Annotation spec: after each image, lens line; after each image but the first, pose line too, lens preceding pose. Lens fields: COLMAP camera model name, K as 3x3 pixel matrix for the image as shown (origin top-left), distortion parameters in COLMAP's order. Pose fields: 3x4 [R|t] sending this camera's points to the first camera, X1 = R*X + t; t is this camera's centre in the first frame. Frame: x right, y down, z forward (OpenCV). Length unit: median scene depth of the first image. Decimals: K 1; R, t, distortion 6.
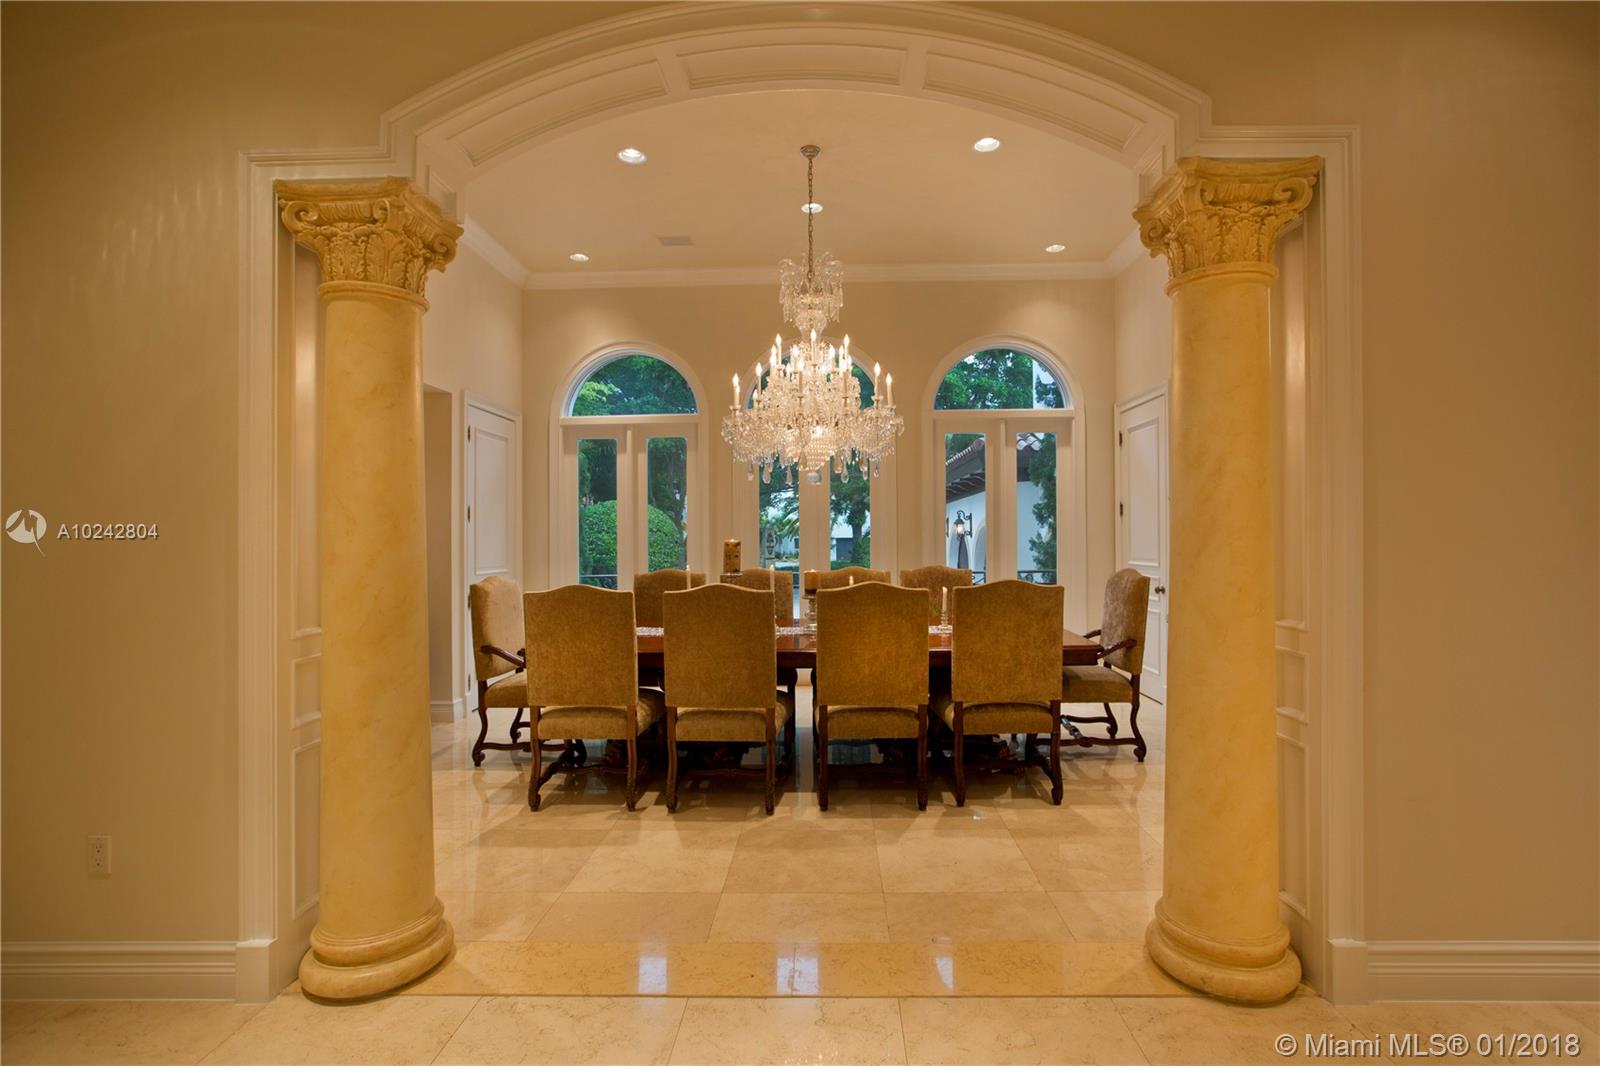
lens RADIAL K [[730.9, 0, 814.9], [0, 730.9, 531.2], [0, 0, 1]] dist [0.001839, 0.000268]
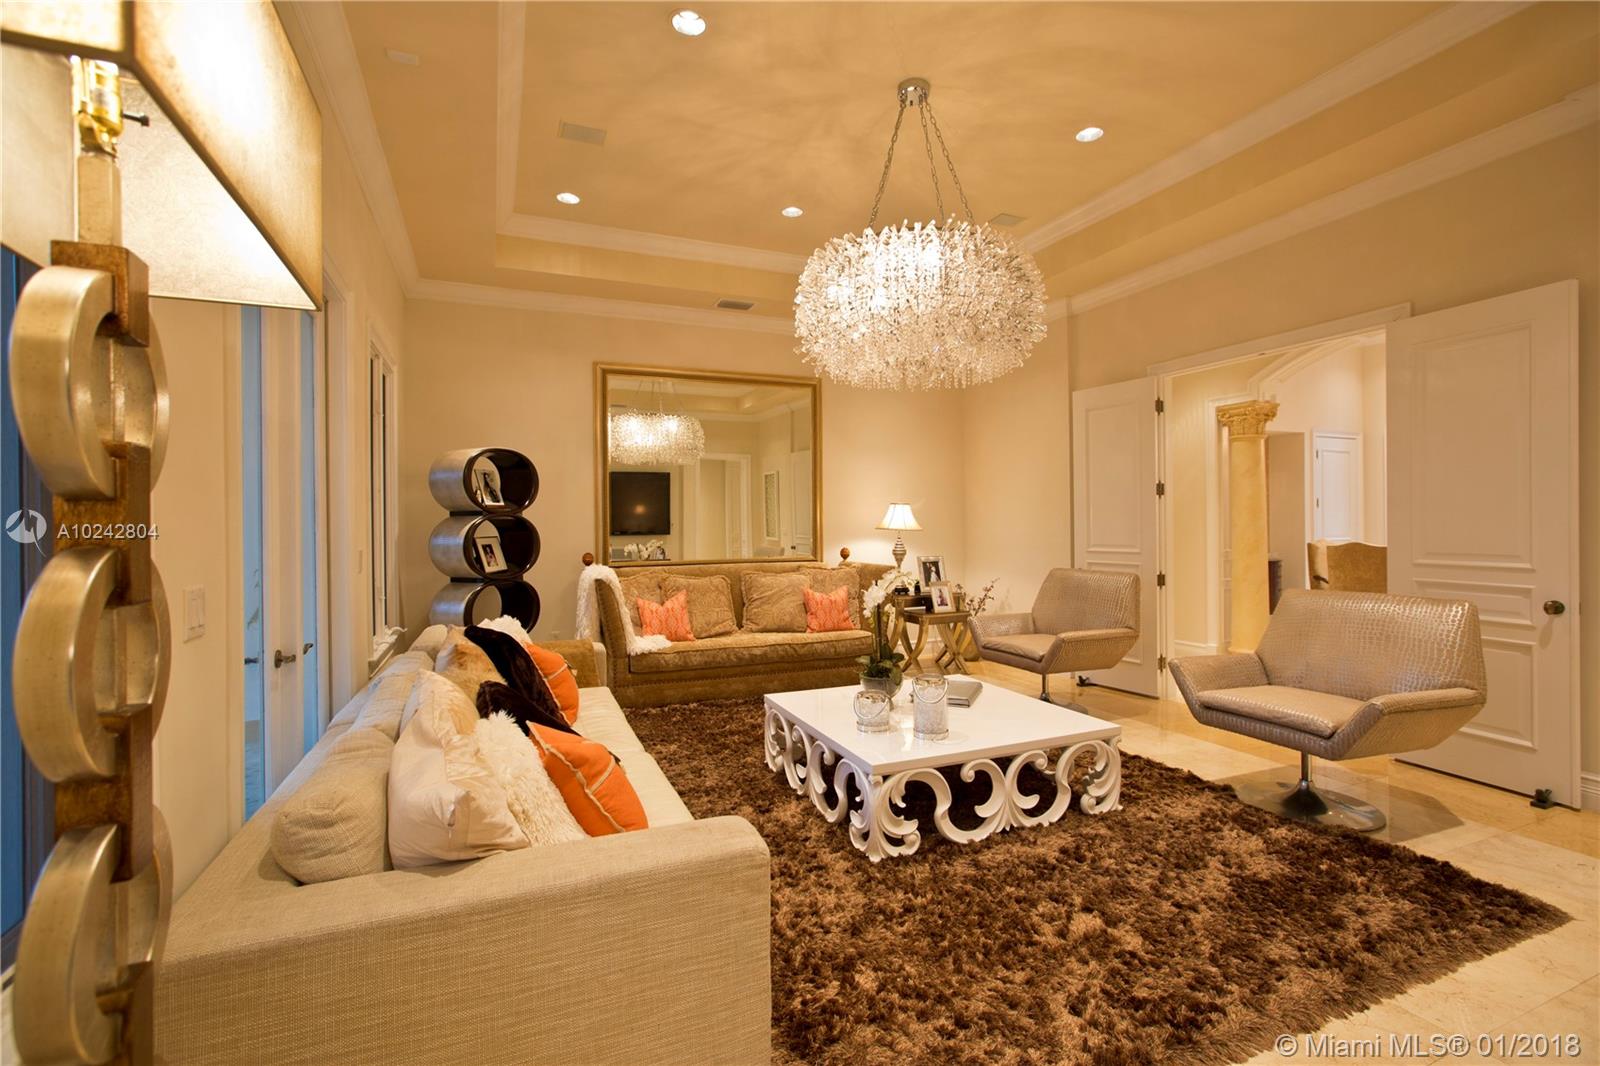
lens RADIAL K [[730.9, 0, 807.5], [0, 730.9, 521.9], [0, 0, 1]] dist [0.001839, 0.000268]
pose [[0.435693, 0.002333, -0.900092, 0.968748], [0.010973, 0.999909, 0.007903, -0.013805], [0.900029, -0.013320, 0.435627, -1.426295]]
